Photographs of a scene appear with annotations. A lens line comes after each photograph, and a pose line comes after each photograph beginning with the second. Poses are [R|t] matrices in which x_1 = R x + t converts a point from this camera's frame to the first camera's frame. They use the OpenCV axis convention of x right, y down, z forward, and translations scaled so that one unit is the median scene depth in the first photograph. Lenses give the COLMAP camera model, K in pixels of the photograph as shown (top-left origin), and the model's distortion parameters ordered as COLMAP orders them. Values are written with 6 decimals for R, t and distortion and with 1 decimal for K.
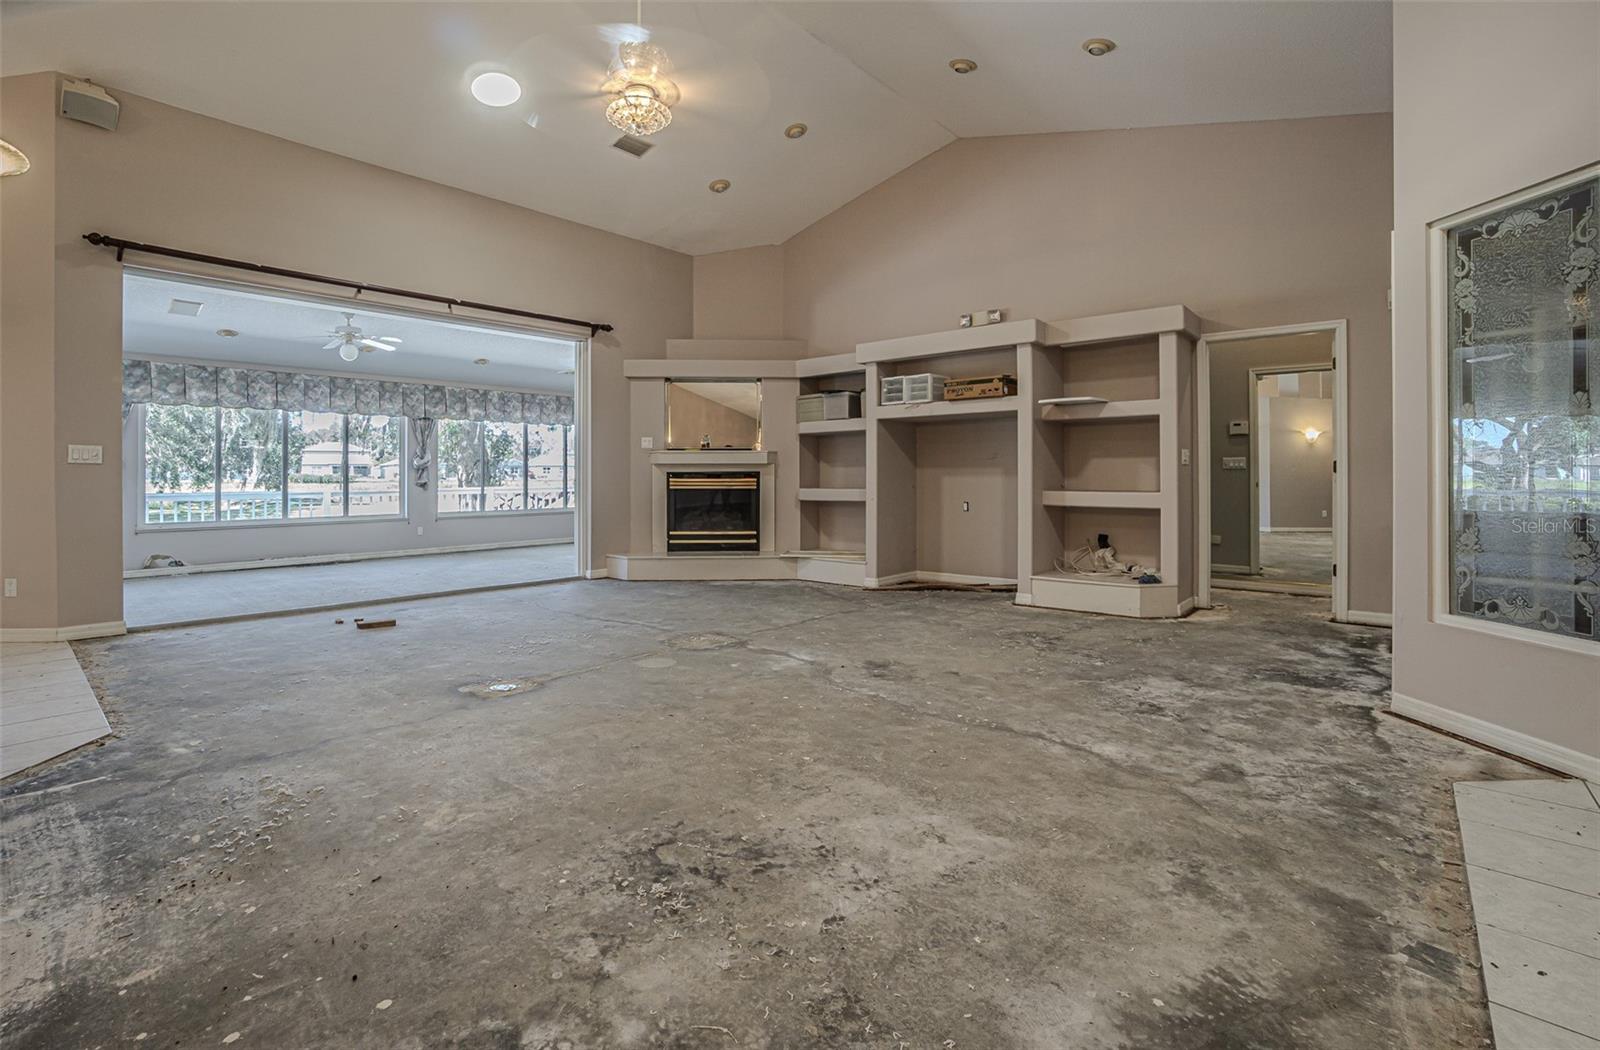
lens RADIAL K [[731.3, 0, 772.3], [0, 731.3, 476.1], [0, 0, 1]] dist [-0.065970, 0.029436]
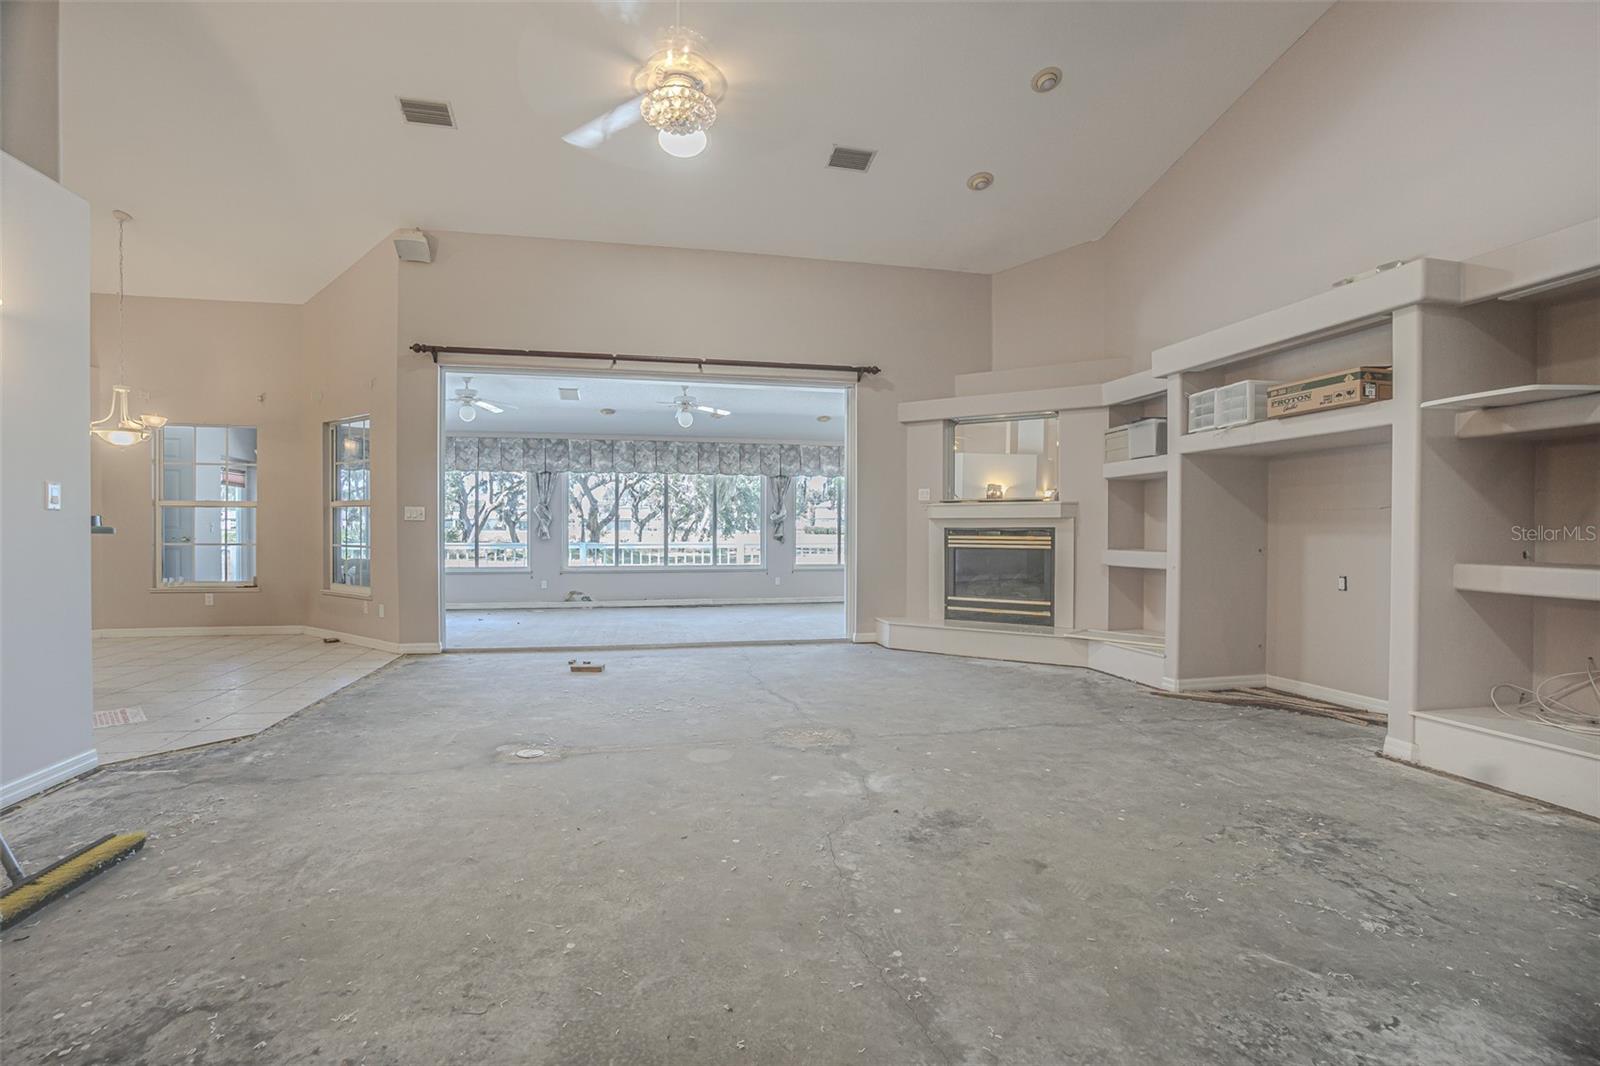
lens RADIAL K [[720.6, 0, 789.7], [0, 720.6, 533.8], [0, 0, 1]] dist [-0.062671, 0.028785]
pose [[0.808607, 0.008500, -0.588288, 0.243057], [-0.005015, 0.999959, 0.007556, -0.004477], [0.588328, -0.003159, 0.808616, 0.229994]]
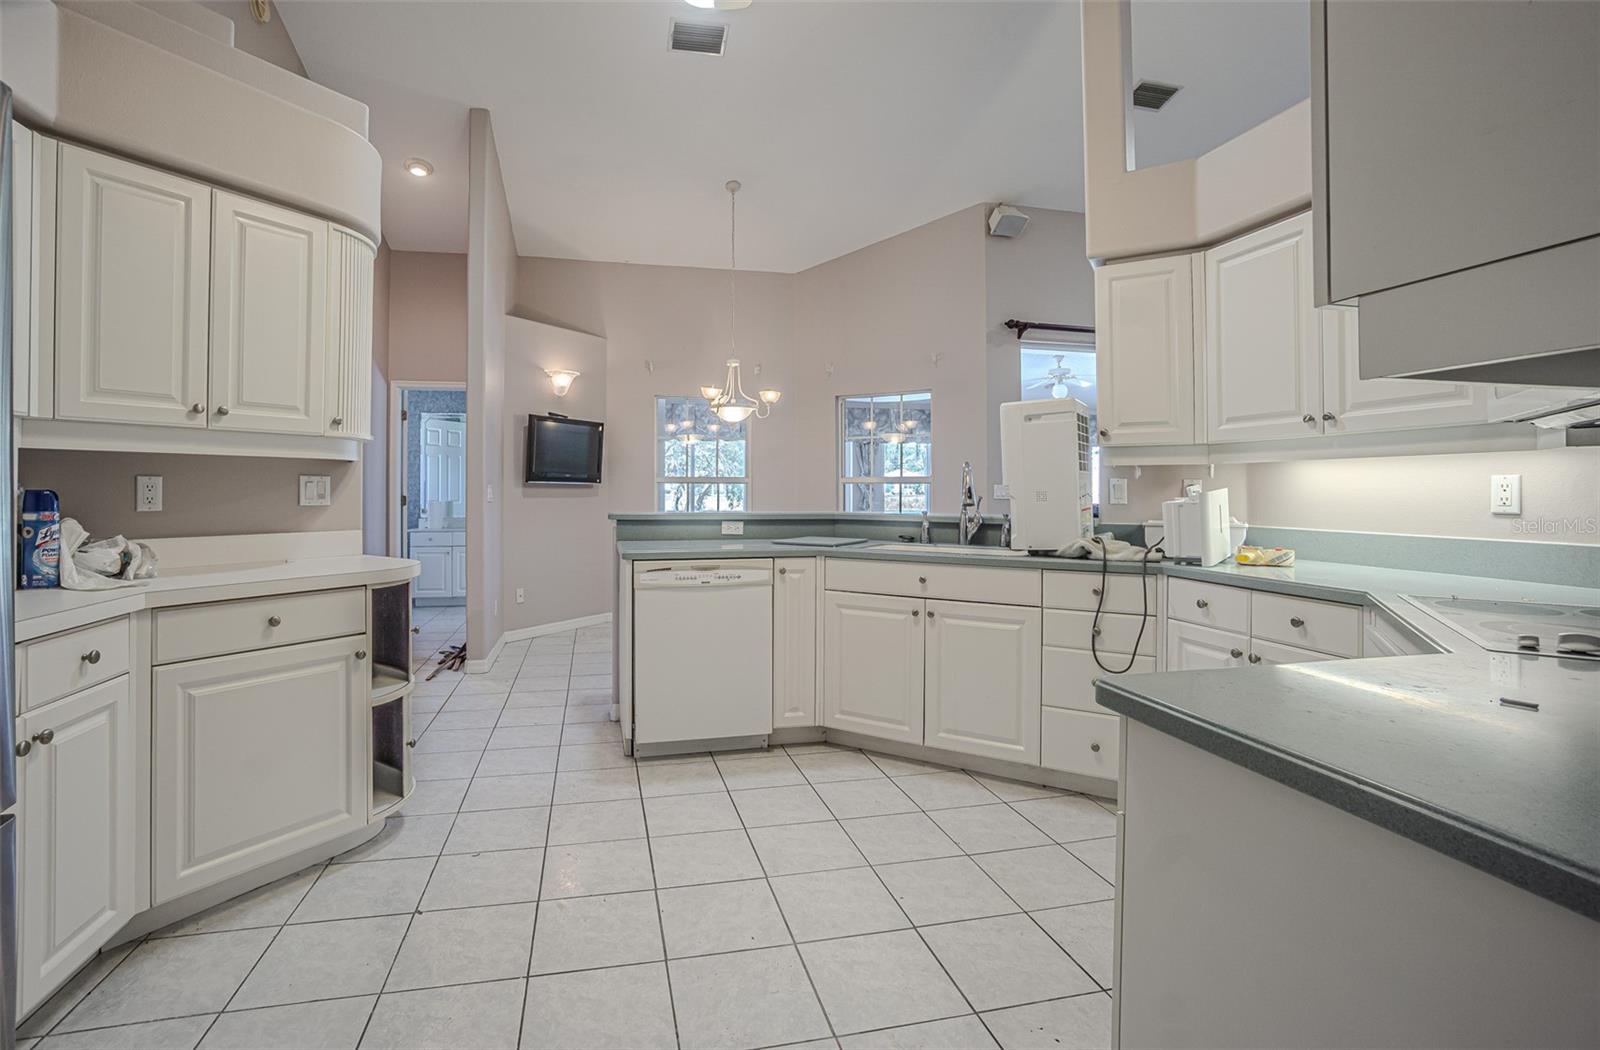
lens RADIAL K [[731.3, 0, 772.3], [0, 731.3, 476.1], [0, 0, 1]] dist [-0.065970, 0.029436]
pose [[0.812821, -0.007630, -0.582463, -0.363553], [-0.004354, 0.999807, -0.019172, -0.021837], [0.582497, 0.018119, 0.812631, -0.210032]]
